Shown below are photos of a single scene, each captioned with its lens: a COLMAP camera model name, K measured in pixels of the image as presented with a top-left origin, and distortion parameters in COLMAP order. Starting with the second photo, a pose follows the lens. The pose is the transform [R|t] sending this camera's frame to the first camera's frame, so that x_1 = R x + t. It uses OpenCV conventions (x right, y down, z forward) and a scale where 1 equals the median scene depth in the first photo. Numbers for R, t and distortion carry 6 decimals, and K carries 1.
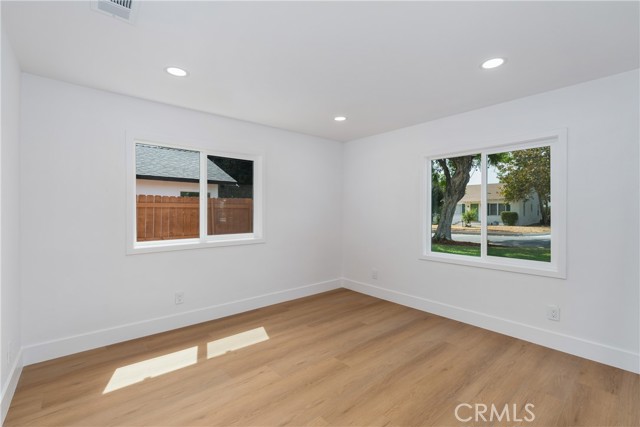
lens RADIAL K [[285.2, 0, 318.2], [0, 285.2, 213.0], [0, 0, 1]] dist [-0.000855, 0.000095]
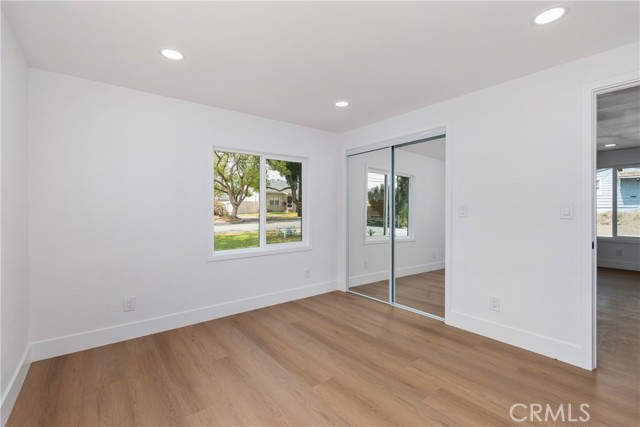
lens RADIAL K [[285.2, 0, 318.2], [0, 285.2, 213.0], [0, 0, 1]] dist [-0.000855, 0.000095]
pose [[0.029979, -0.015451, 0.999431, -0.686154], [0.007365, 0.999857, 0.015236, 0.003834], [-0.999523, 0.006904, 0.030089, 0.887611]]
